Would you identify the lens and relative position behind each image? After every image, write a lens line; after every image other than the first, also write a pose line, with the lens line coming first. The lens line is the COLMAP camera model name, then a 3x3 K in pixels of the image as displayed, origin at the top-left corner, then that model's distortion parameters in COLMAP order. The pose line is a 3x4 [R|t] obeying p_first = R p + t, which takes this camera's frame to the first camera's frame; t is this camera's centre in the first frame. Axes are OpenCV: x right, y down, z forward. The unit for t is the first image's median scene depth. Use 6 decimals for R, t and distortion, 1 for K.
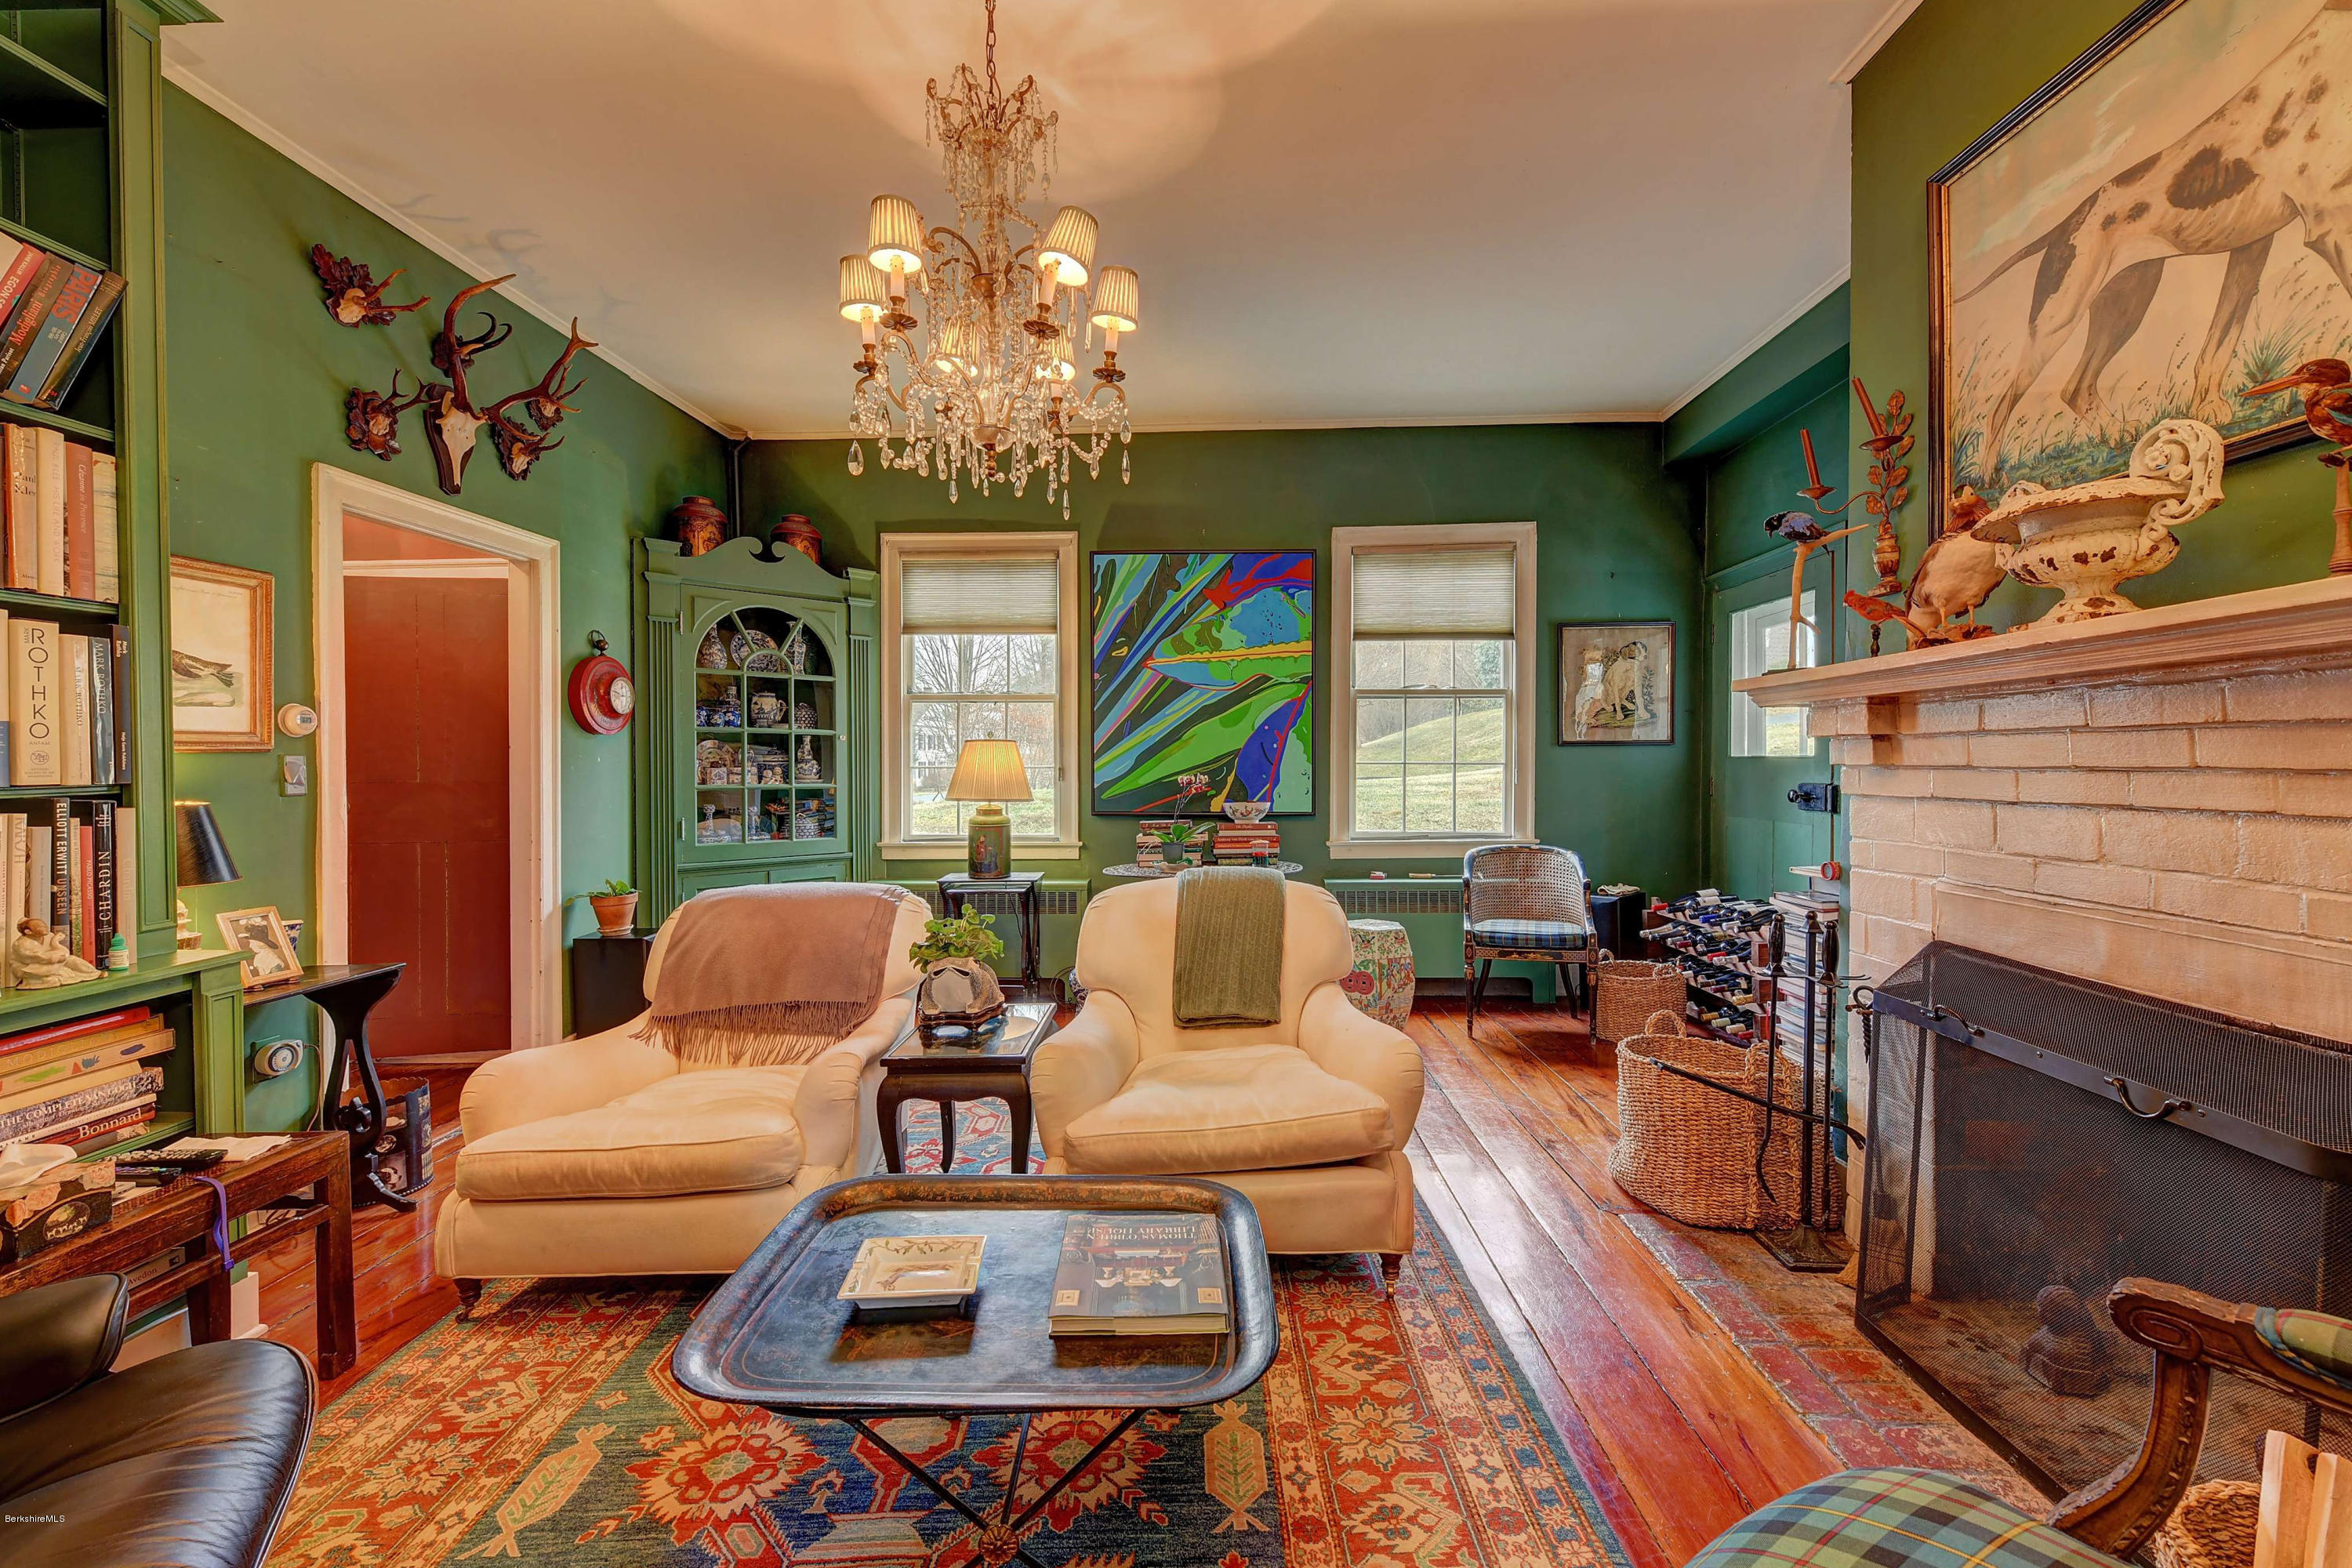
lens RADIAL K [[931.2, 0, 1176.0], [0, 931.2, 784.0], [0, 0, 1]] dist [-0.001031, -0.000225]
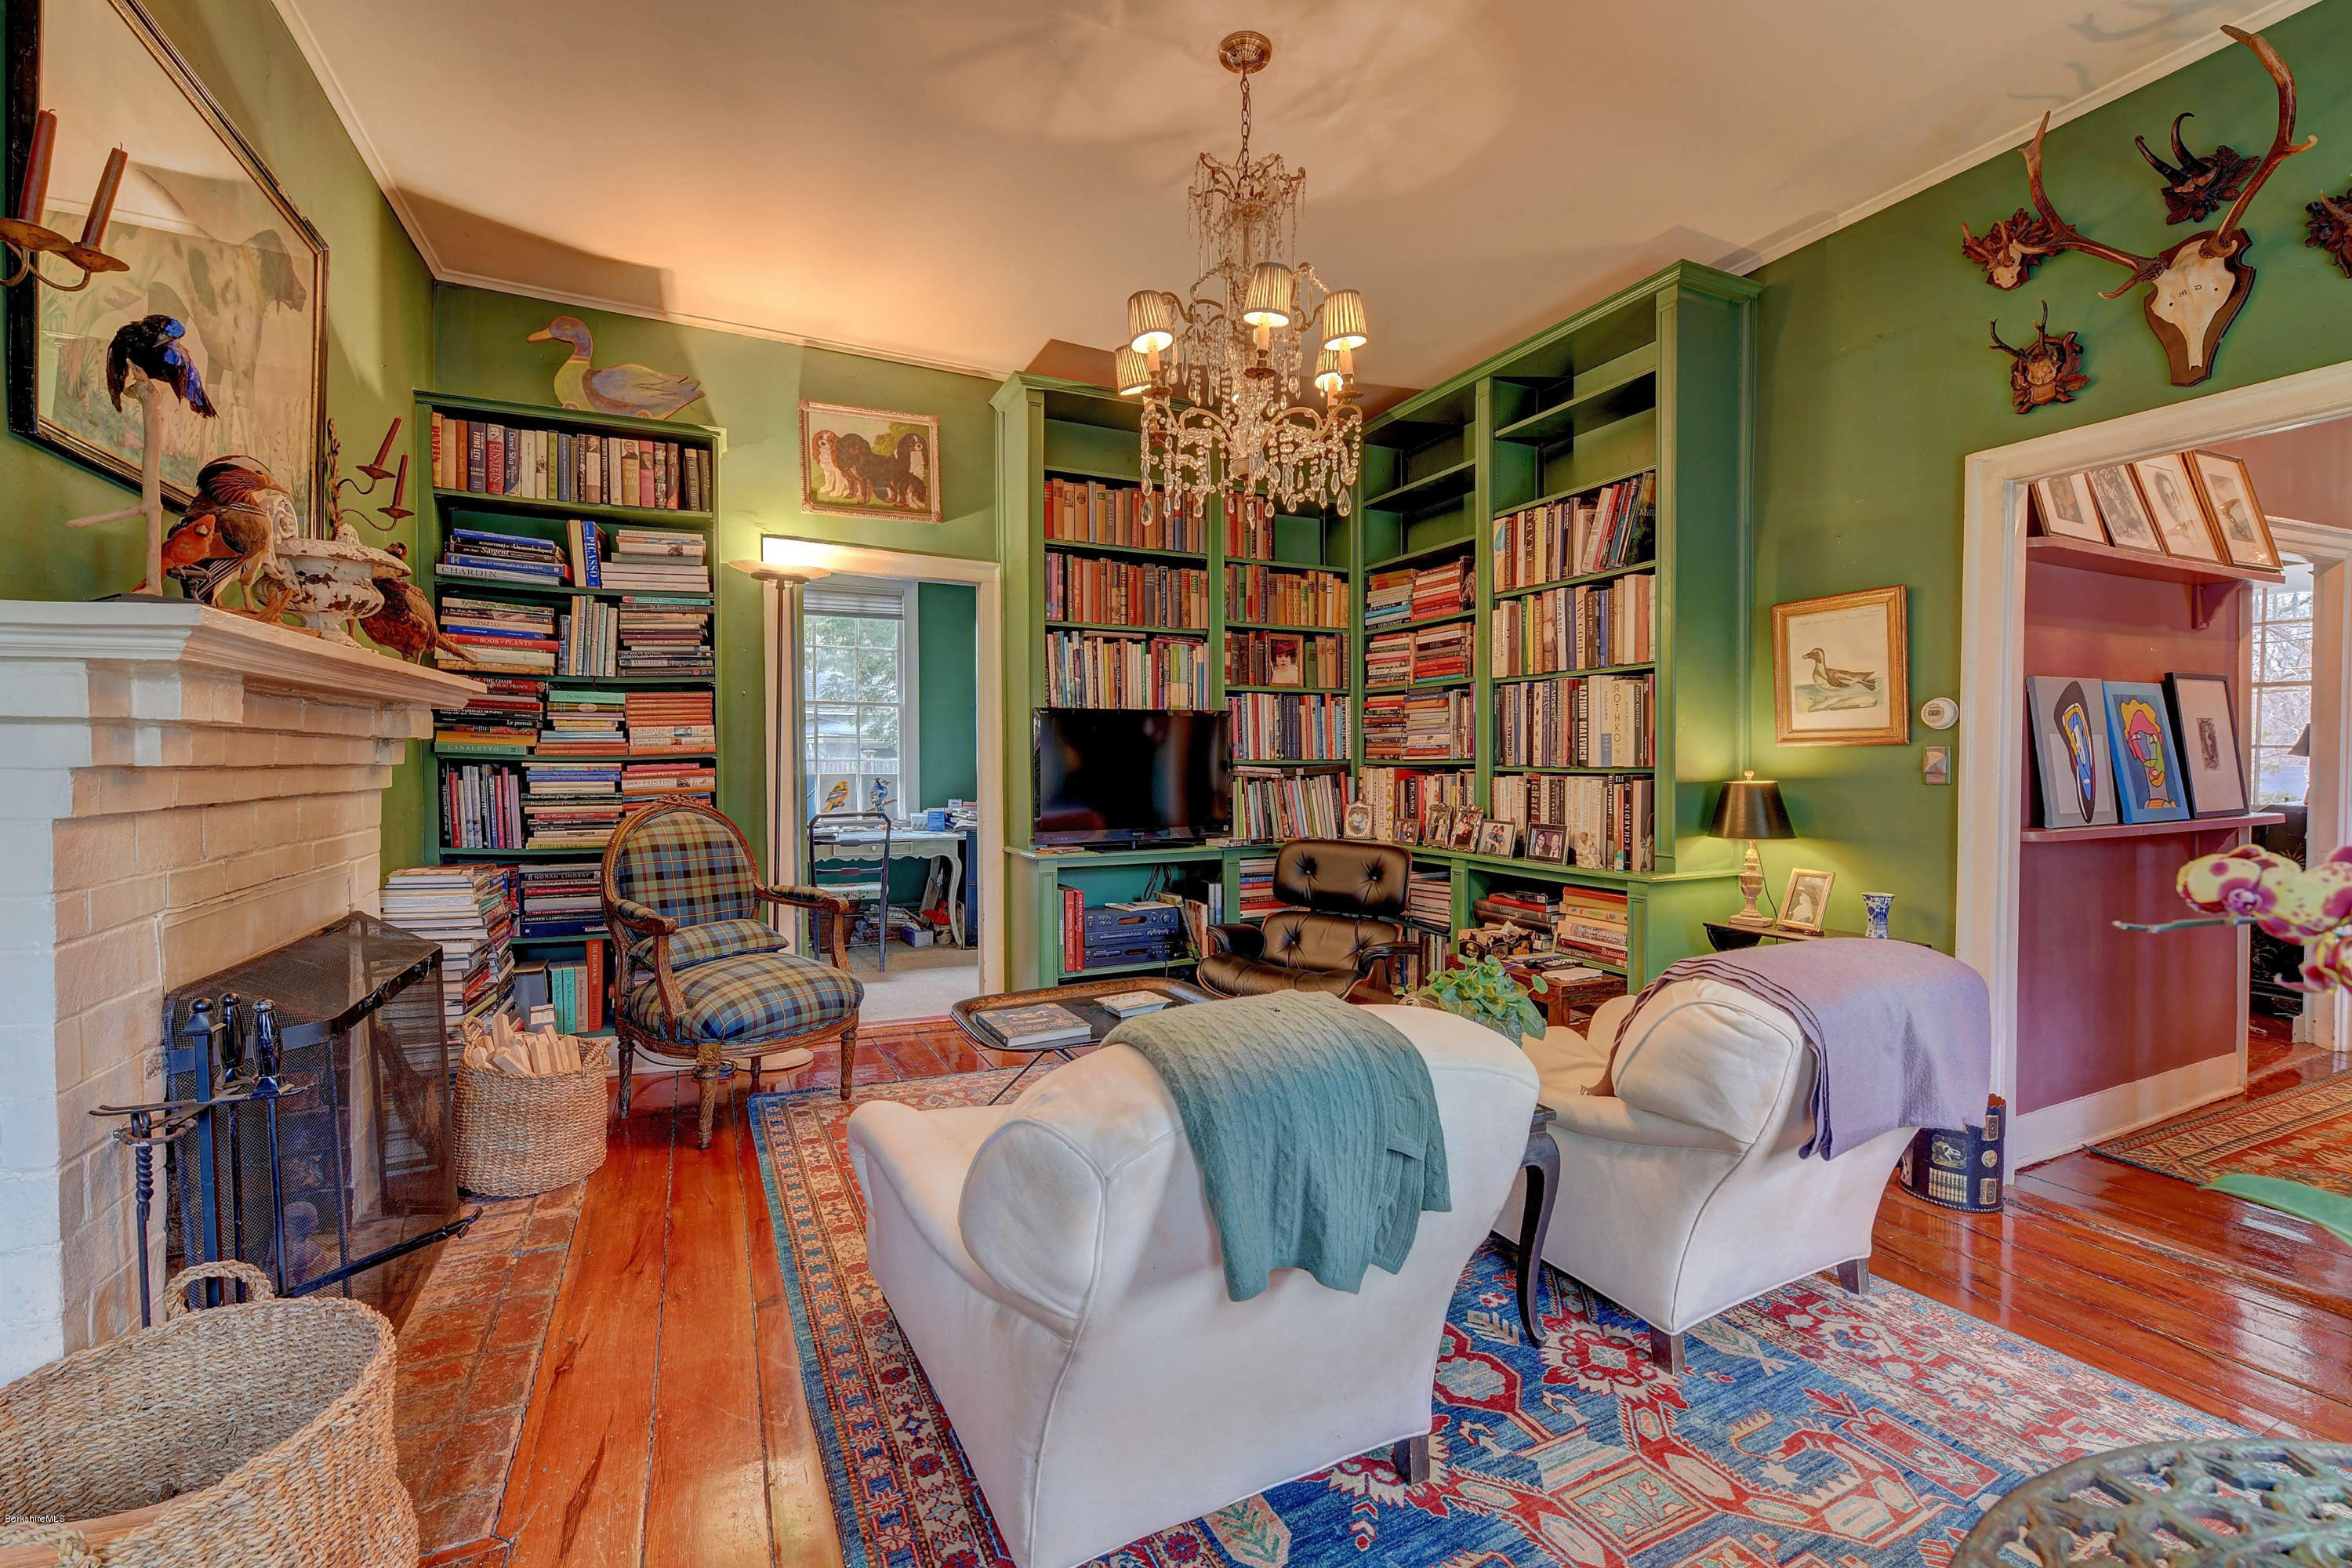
lens RADIAL K [[991.4, 0, 1176.0], [0, 991.4, 784.0], [0, 0, 1]] dist [0.002278, -0.000038]
pose [[-0.886175, 0.017216, -0.463031, 0.375512], [-0.005662, 0.998833, 0.047973, -0.040489], [0.463316, 0.045134, -0.885043, 1.733202]]
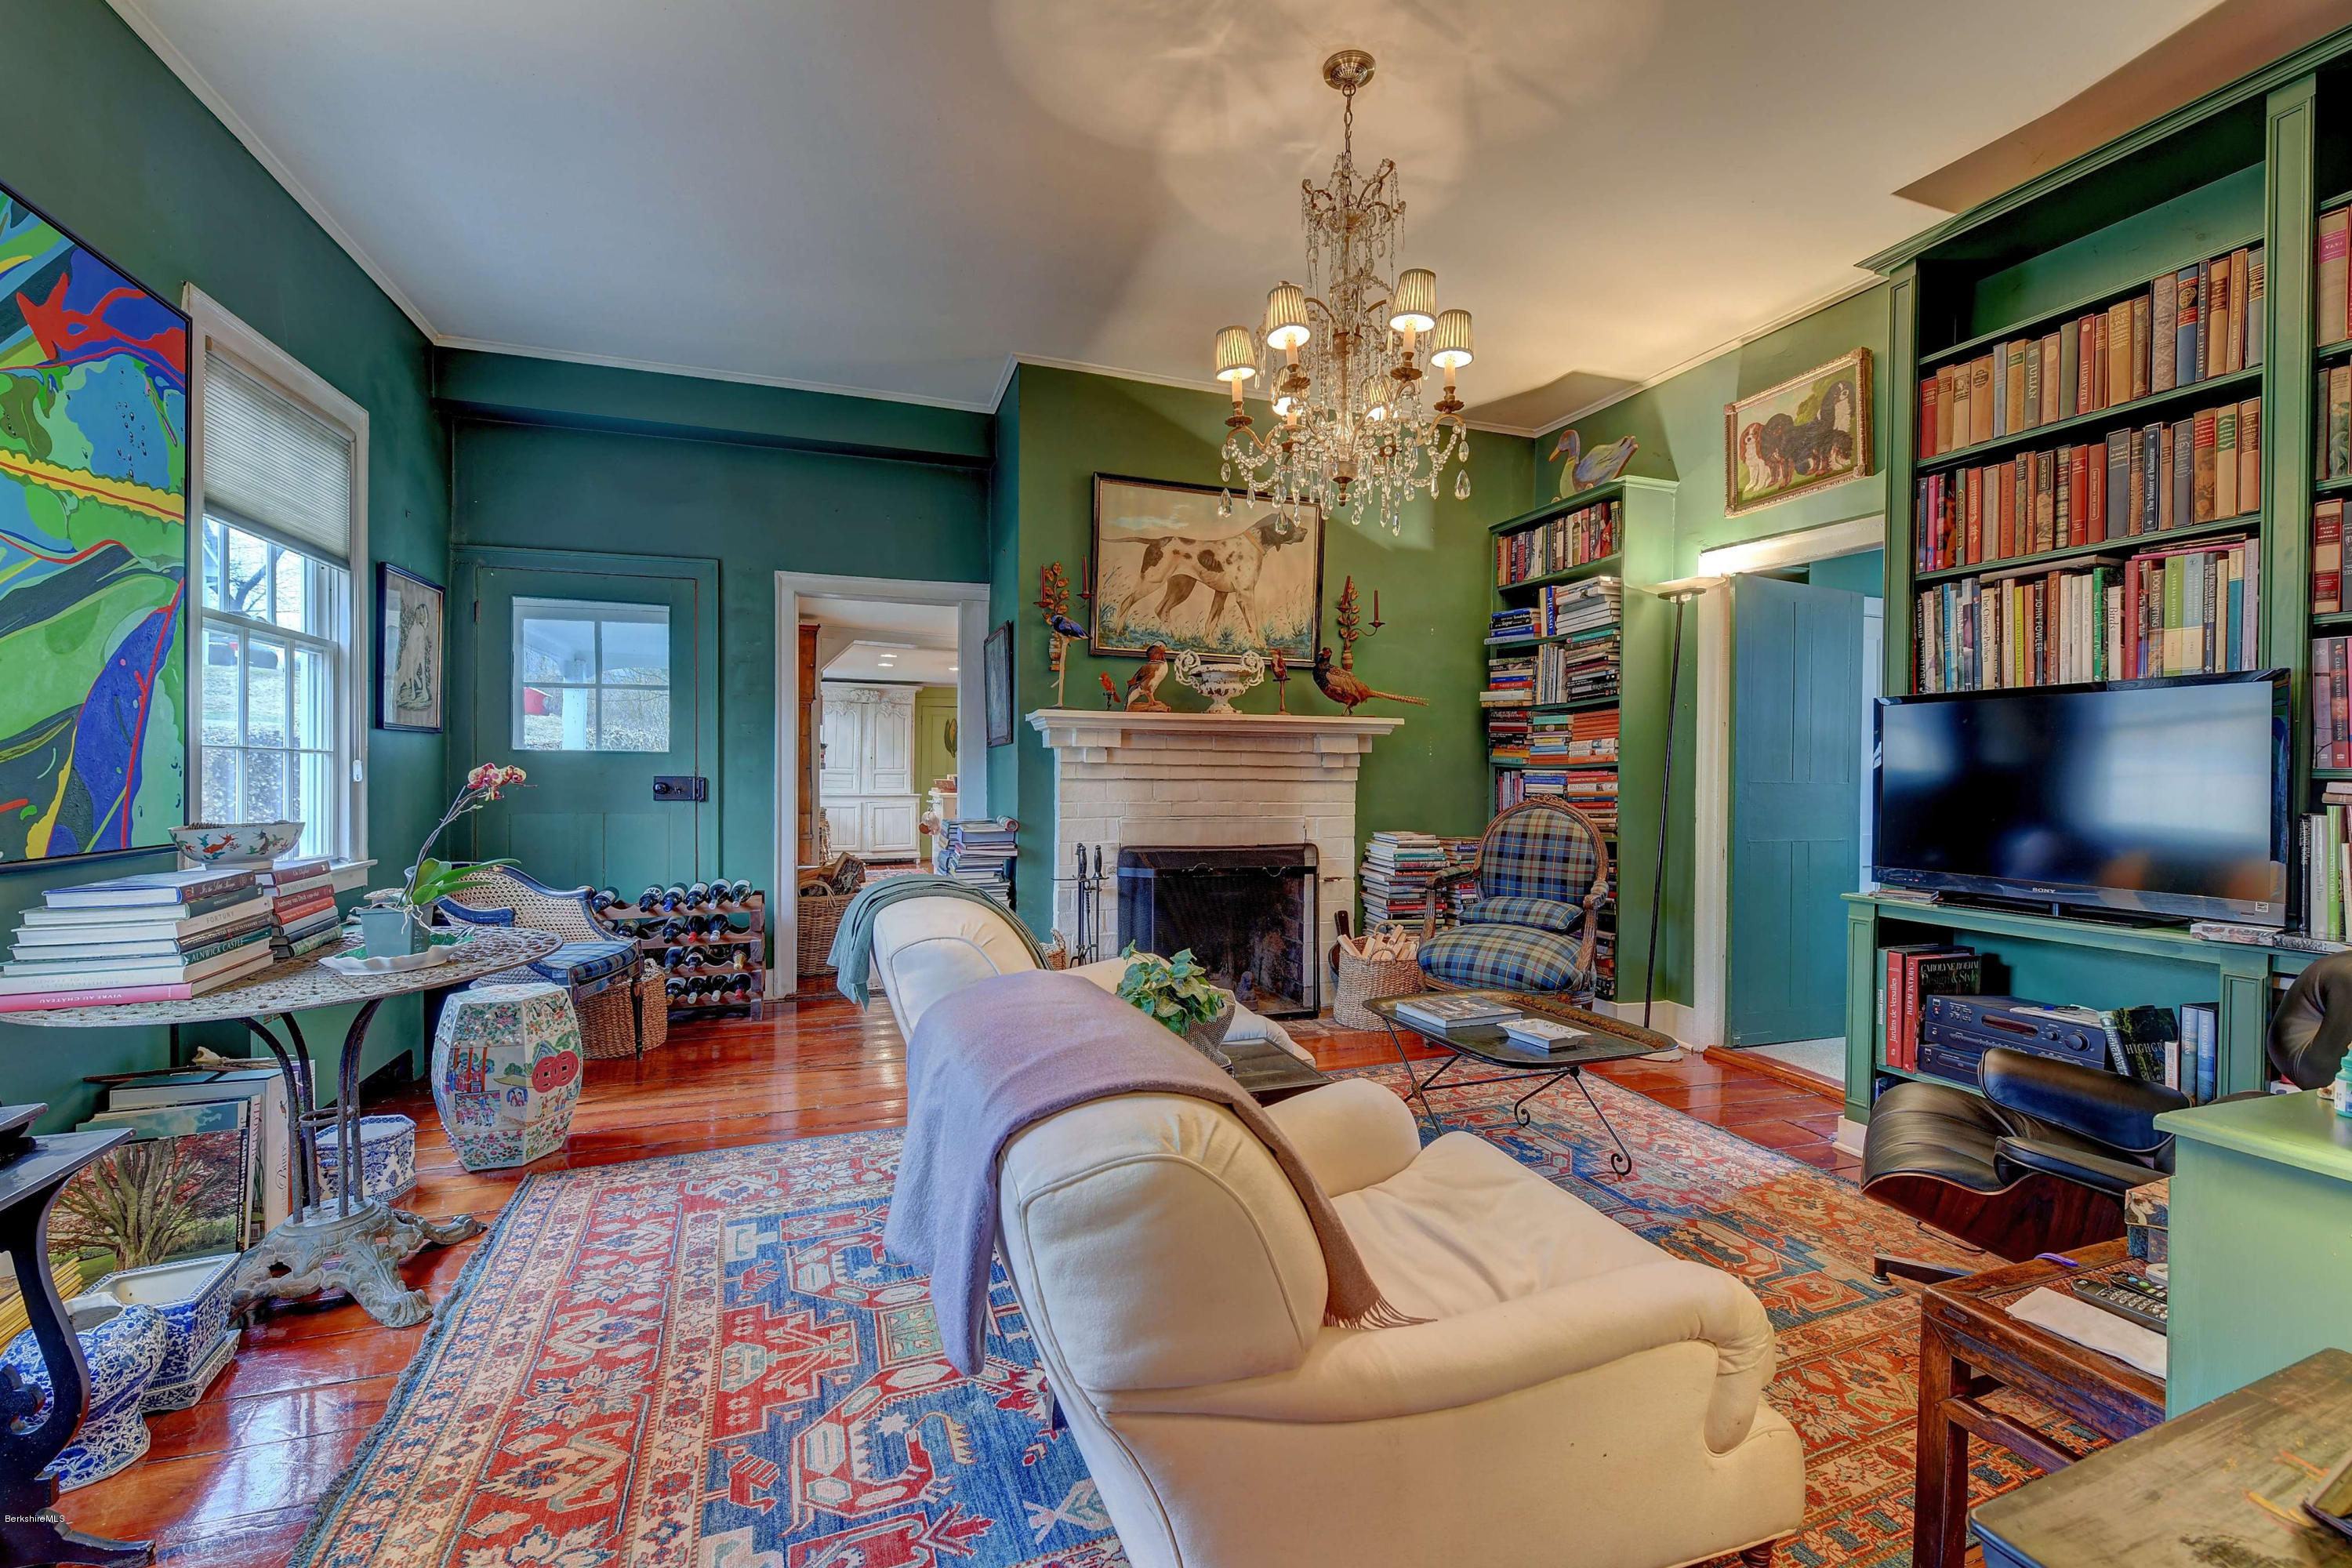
lens RADIAL K [[991.4, 0, 1176.0], [0, 991.4, 784.0], [0, 0, 1]] dist [0.002278, -0.000038]
pose [[-0.363874, -0.011717, 0.931374, -1.080262], [0.010188, 0.999811, 0.016558, -0.008101], [-0.931392, 0.015514, -0.363686, 1.398424]]
